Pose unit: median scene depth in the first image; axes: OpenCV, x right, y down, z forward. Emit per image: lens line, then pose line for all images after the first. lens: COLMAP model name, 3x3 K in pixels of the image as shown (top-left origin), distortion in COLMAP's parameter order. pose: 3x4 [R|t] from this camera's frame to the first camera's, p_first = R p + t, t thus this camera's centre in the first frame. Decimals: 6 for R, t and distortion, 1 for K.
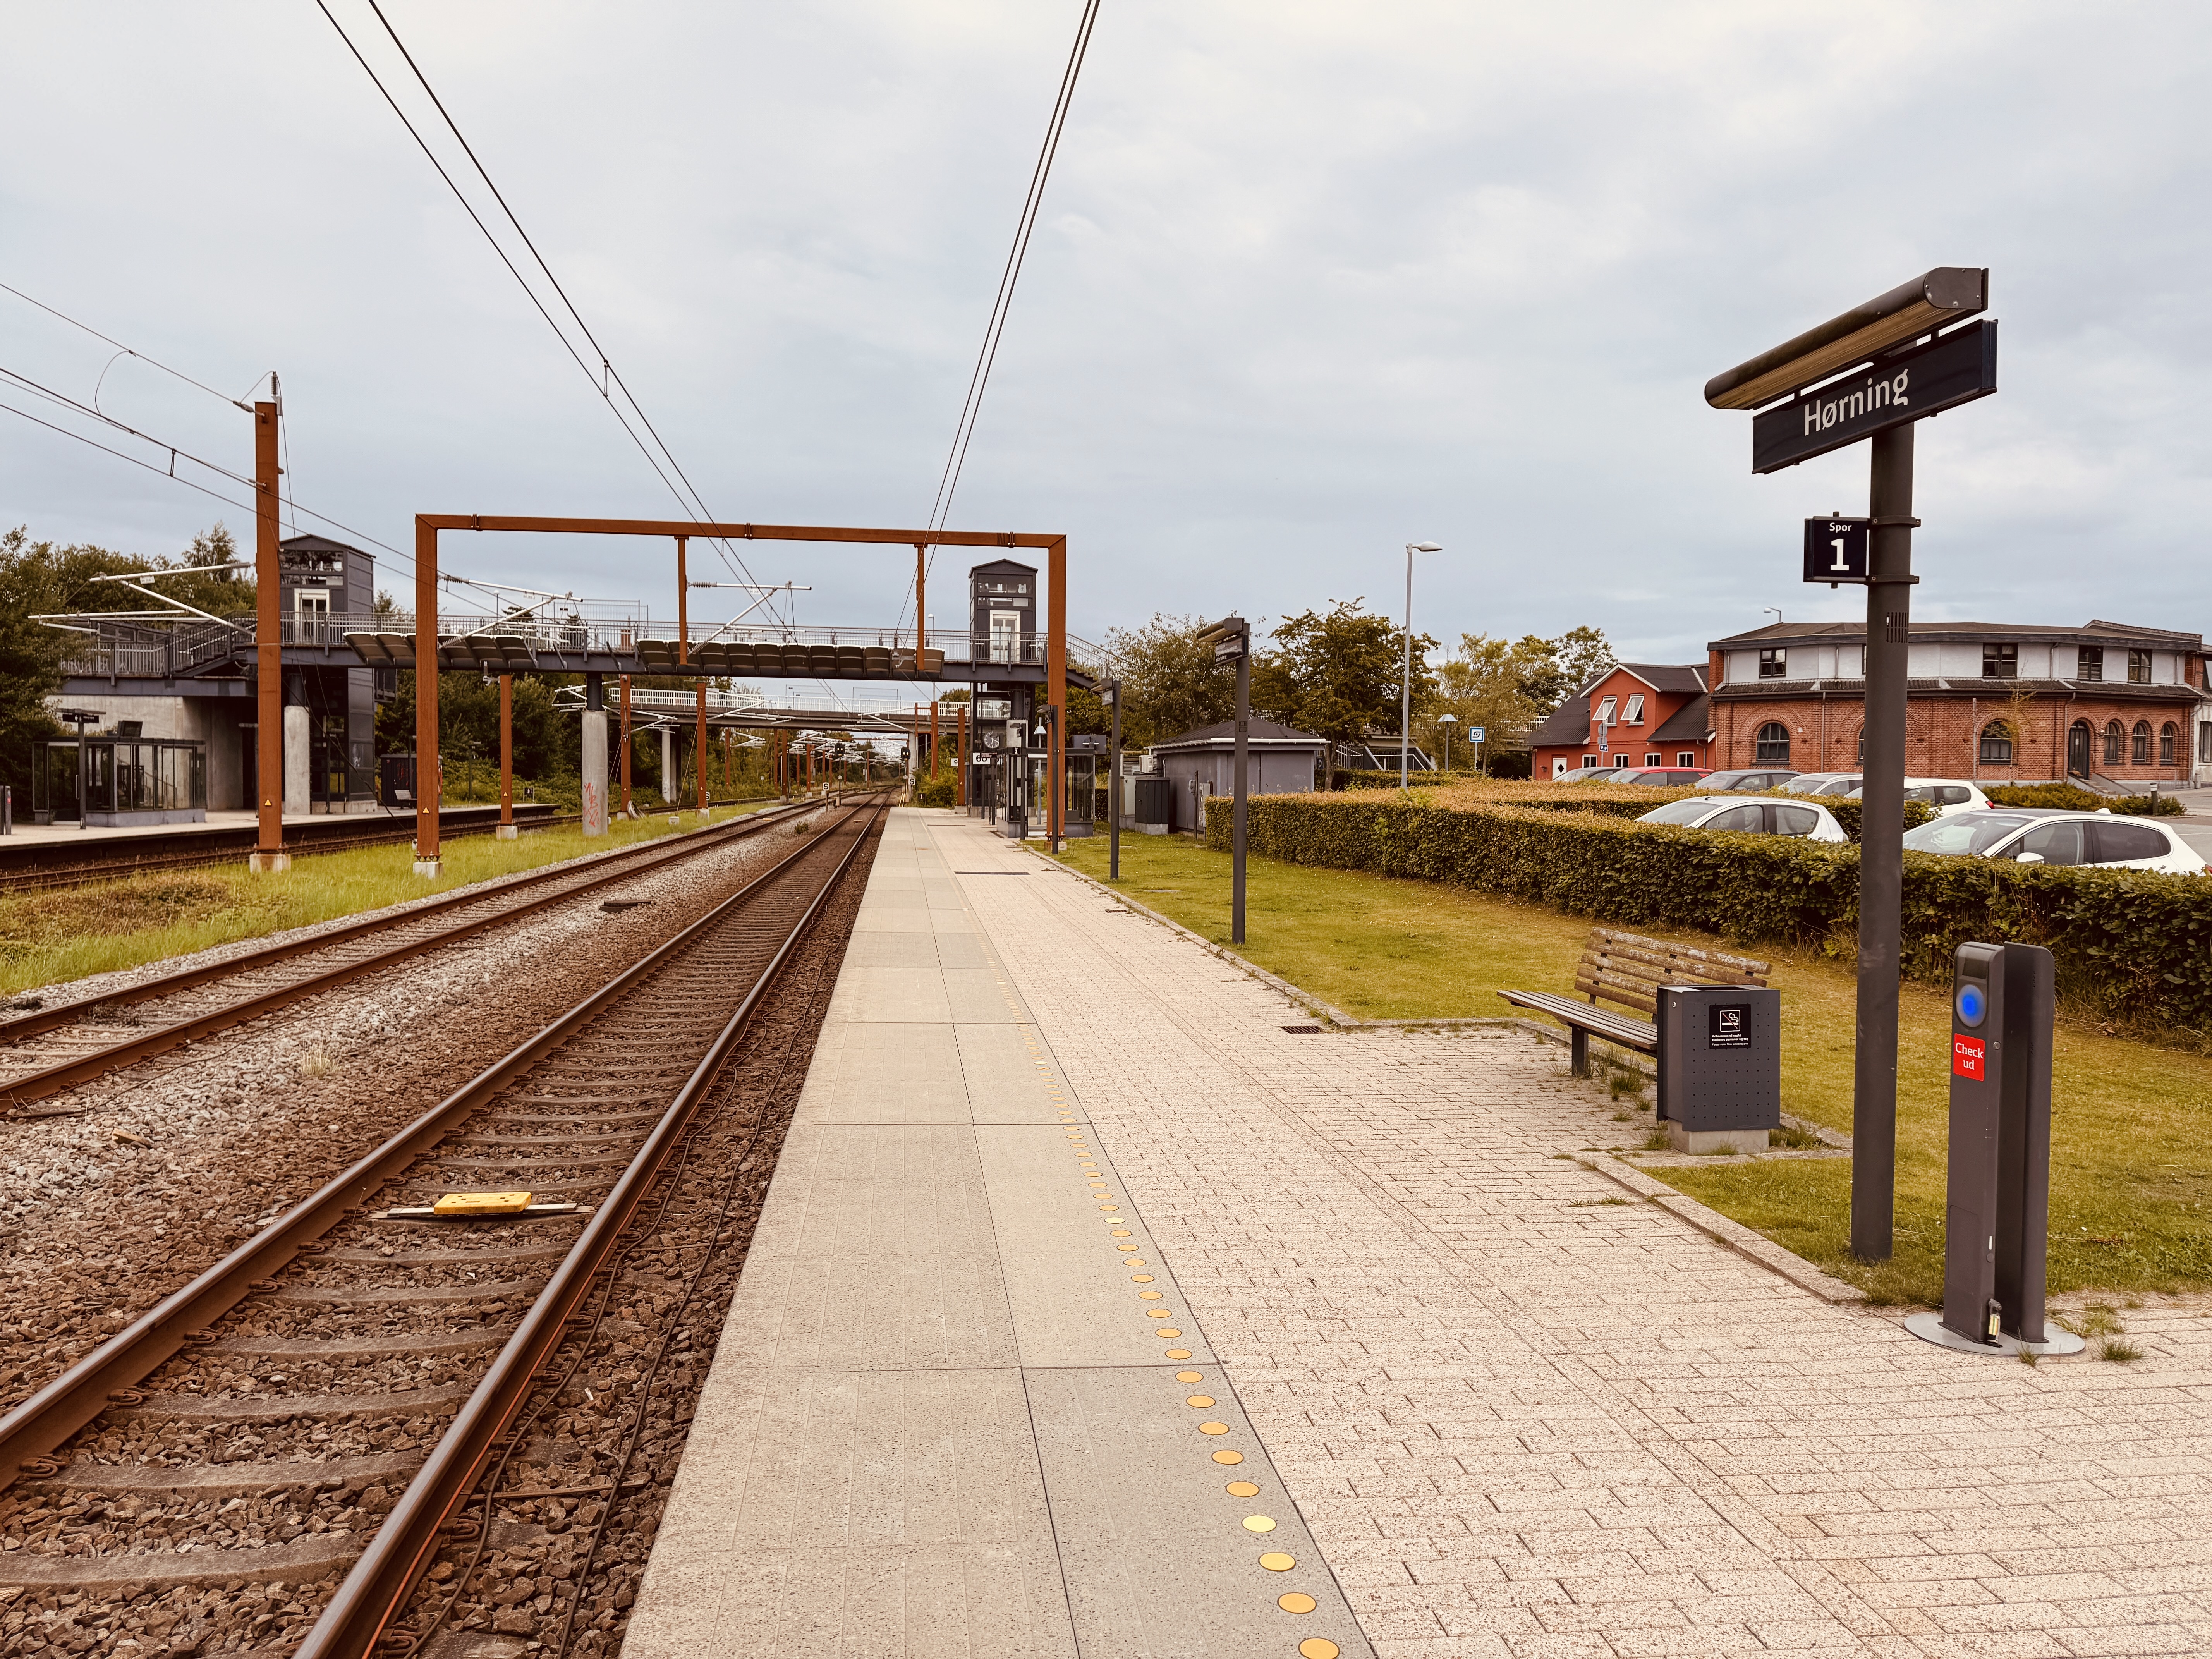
lens RADIAL K [[1545.2, 0, 1155.4], [0, 1545.2, 842.2], [0, 0, 1]] dist [0.084109, -0.109047]
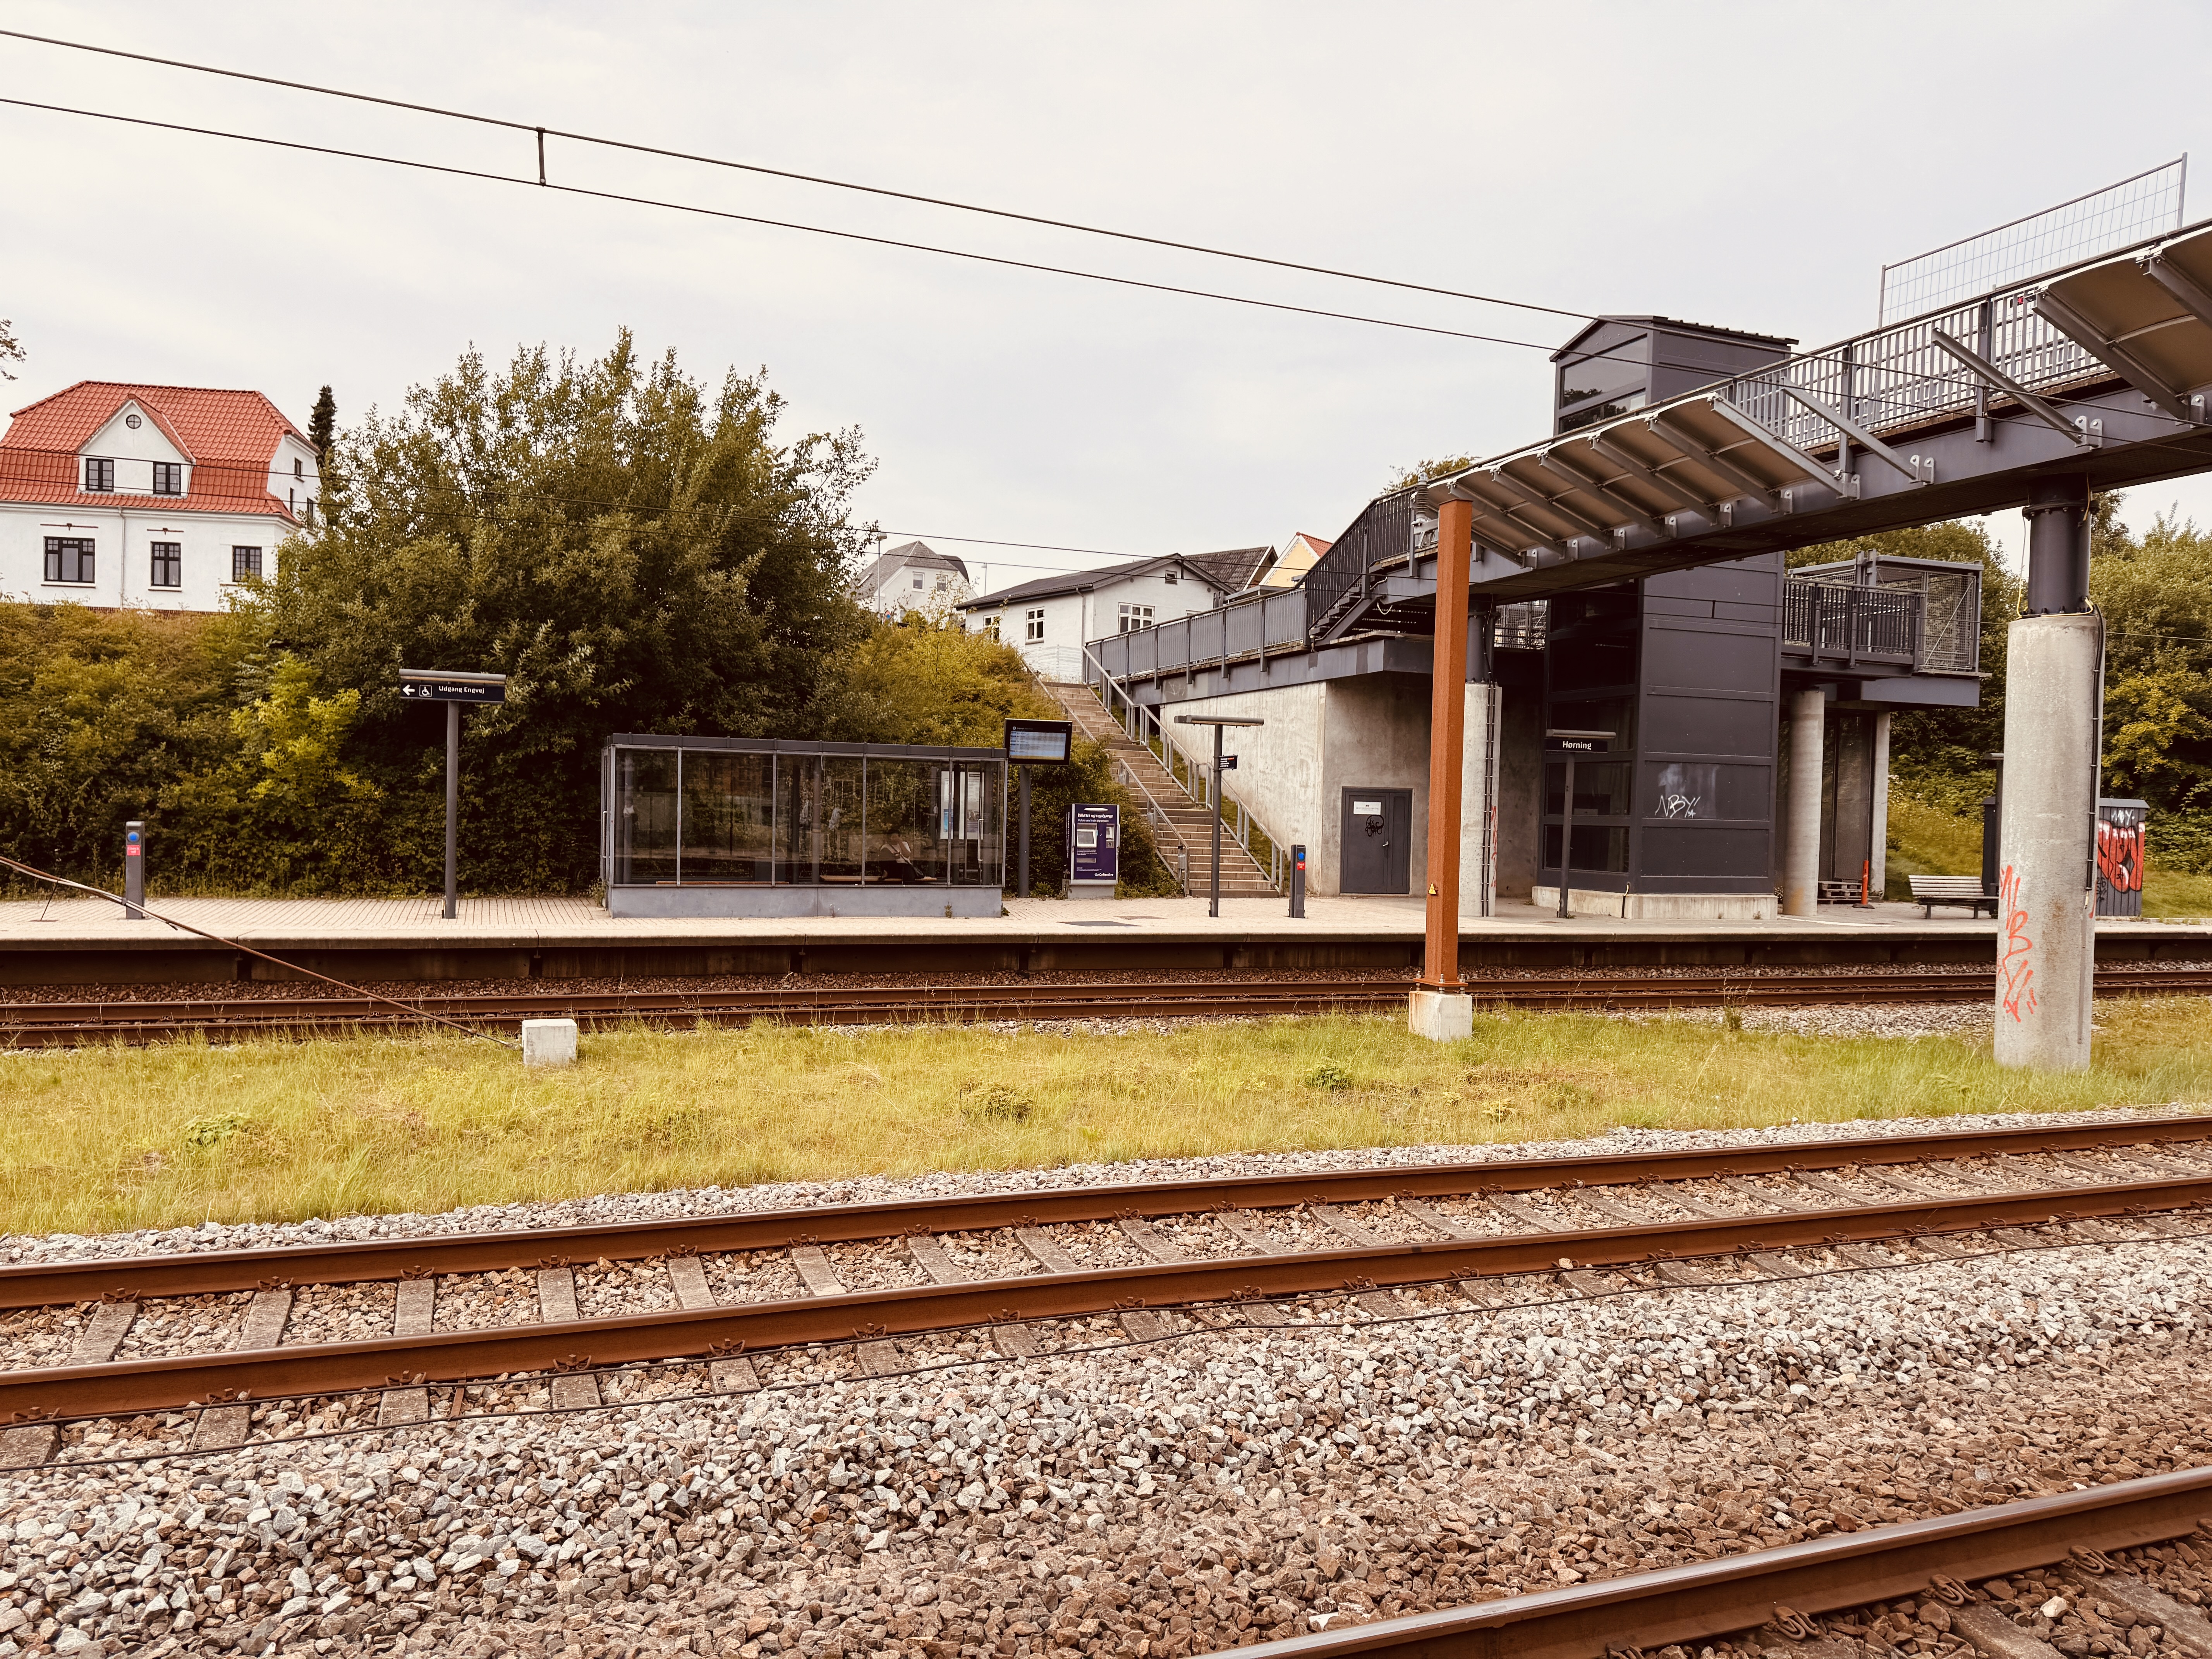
lens RADIAL K [[1550.3, 0, 1106.0], [0, 1550.3, 829.5], [0, 0, 1]] dist [0.077896, -0.103831]
pose [[0.212280, 0.007167, -0.977183, -0.115874], [-0.063971, 0.997930, -0.006578, -0.033216], [0.975113, 0.063908, 0.212299, 0.799414]]
